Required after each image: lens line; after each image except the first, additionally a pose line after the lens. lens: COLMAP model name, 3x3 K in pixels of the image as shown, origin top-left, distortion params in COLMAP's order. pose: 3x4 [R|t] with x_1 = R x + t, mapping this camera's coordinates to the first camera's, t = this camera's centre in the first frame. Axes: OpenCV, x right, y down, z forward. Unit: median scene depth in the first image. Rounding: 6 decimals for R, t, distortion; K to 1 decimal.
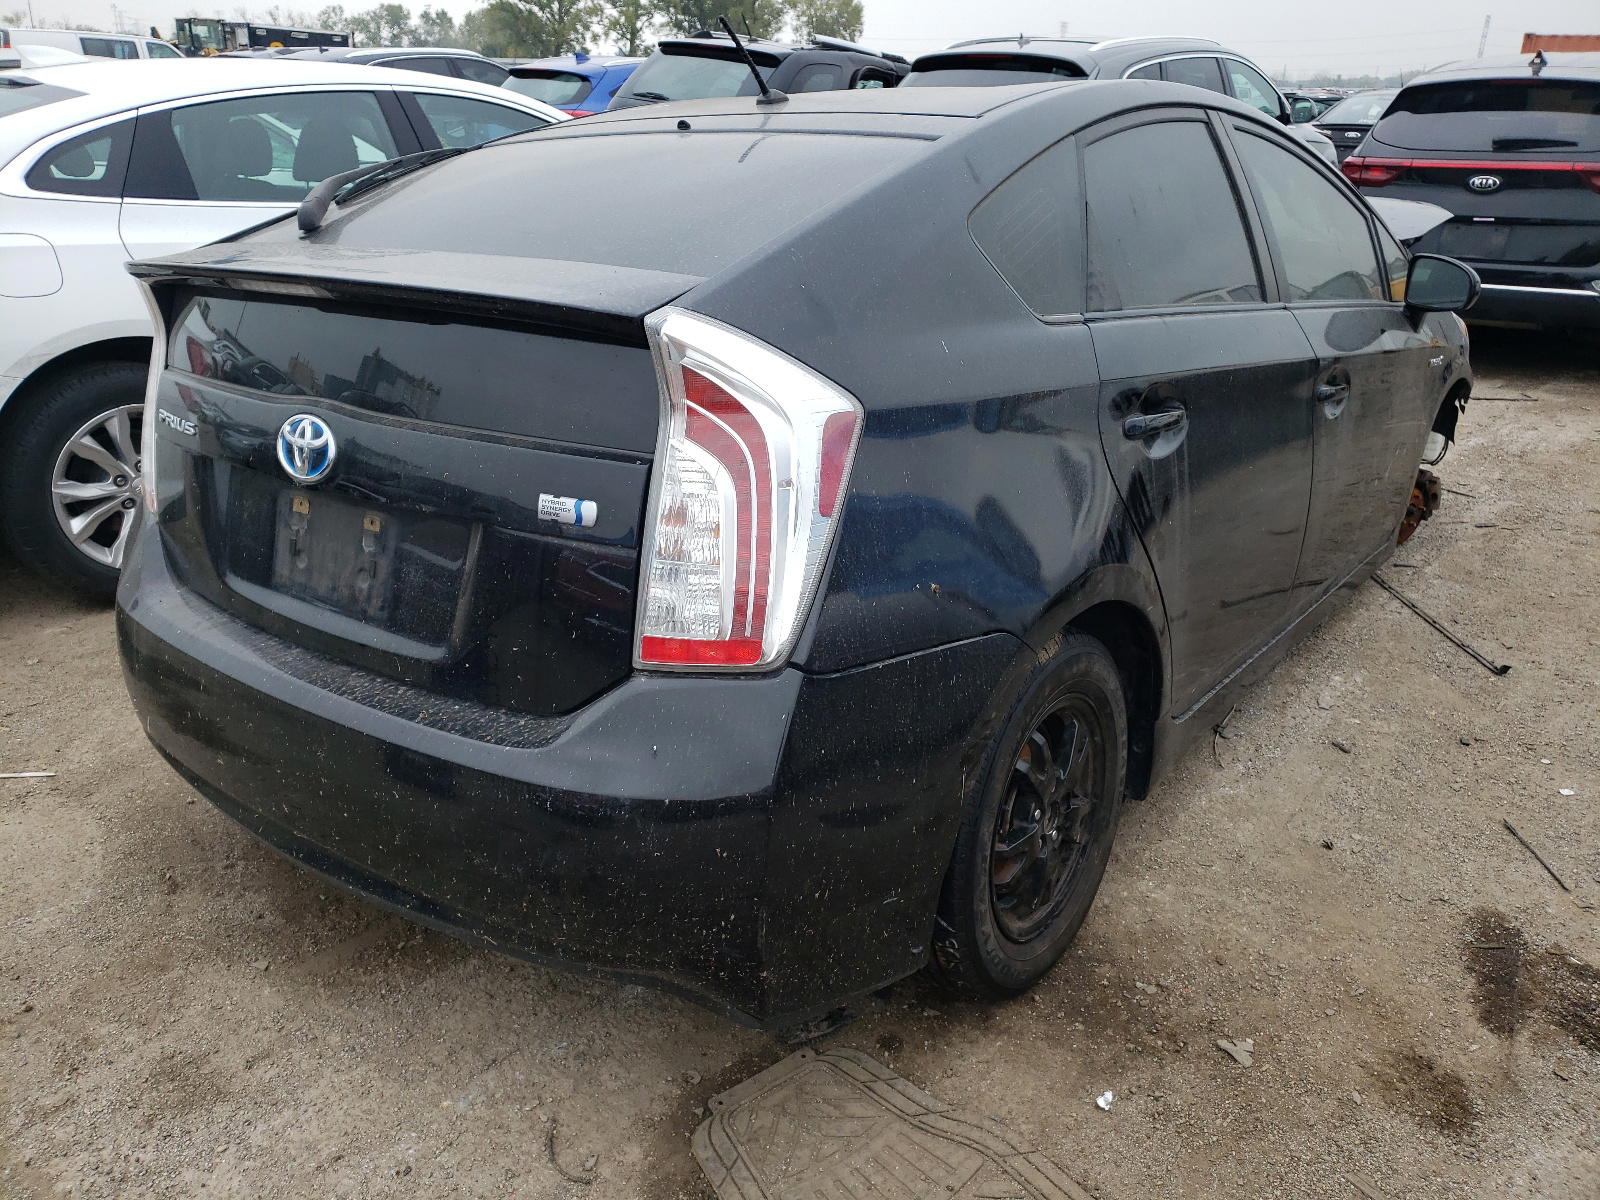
lens RADIAL K [[1216.3, 0, 799.6], [0, 1216.3, 626.9], [0, 0, 1]] dist [0.006895, 0.001330]
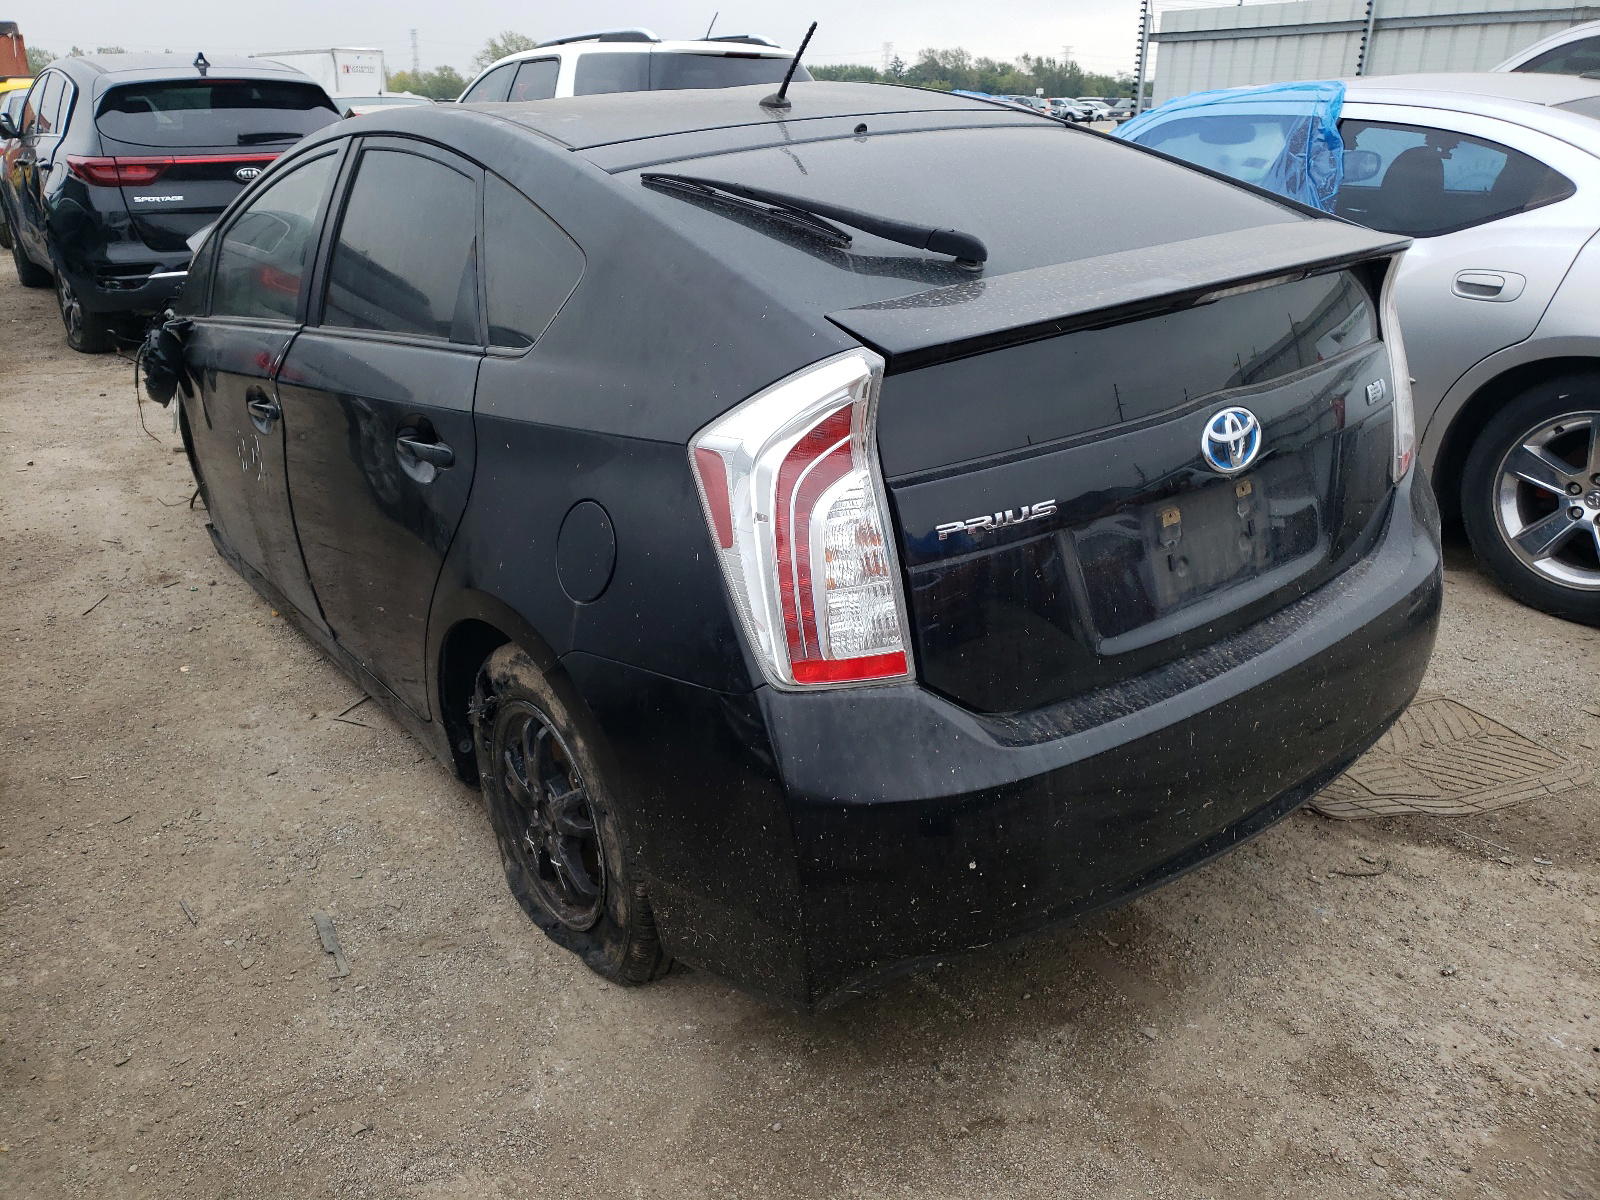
lens RADIAL K [[1183.3, 0, 800.0], [0, 1183.3, 600.0], [0, 0, 1]] dist [0.009352, 0.002449]
pose [[0.291531, -0.388016, 0.874330, -1.347403], [0.394327, 0.881506, 0.259719, -0.403944], [-0.871502, 0.269056, 0.409992, 0.879396]]
